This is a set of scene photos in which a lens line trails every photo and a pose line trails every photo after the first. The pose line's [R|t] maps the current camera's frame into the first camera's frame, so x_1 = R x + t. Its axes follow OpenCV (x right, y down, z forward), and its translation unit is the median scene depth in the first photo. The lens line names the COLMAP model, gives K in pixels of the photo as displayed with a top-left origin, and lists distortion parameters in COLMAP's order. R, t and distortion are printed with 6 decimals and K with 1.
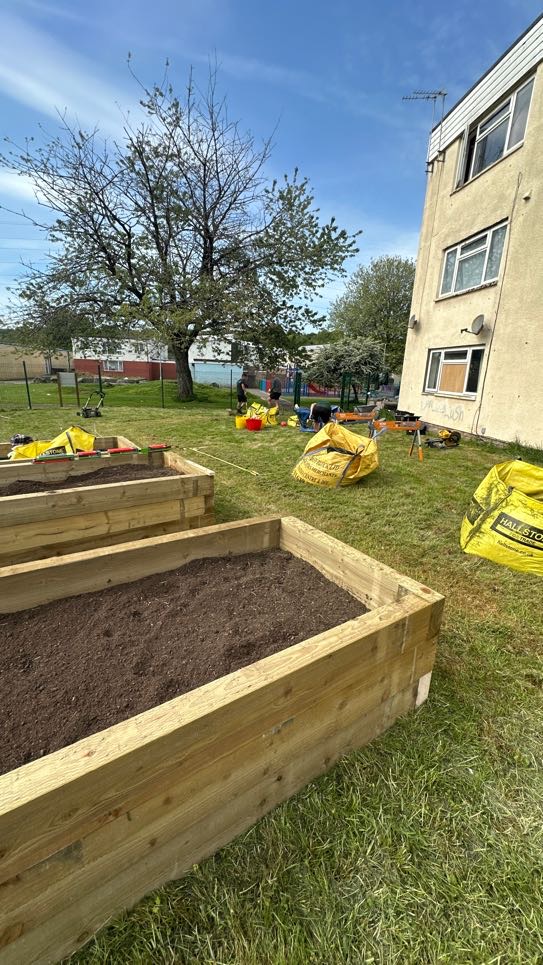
lens RADIAL K [[384.7, 0, 271.5], [0, 384.7, 482.5], [0, 0, 1]] dist [-0.002554, 0.000392]
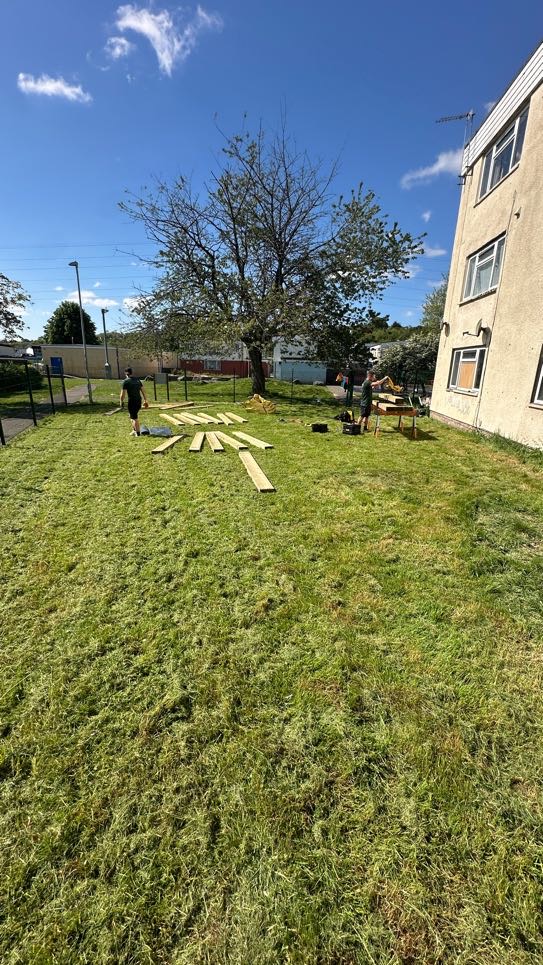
lens RADIAL K [[384.7, 0, 271.5], [0, 384.7, 482.5], [0, 0, 1]] dist [-0.002554, 0.000392]
pose [[0.968437, 0.058197, -0.242368, 0.230451], [-0.056067, 0.998304, 0.015681, 0.048161], [0.242870, -0.001597, 0.970058, -0.206355]]
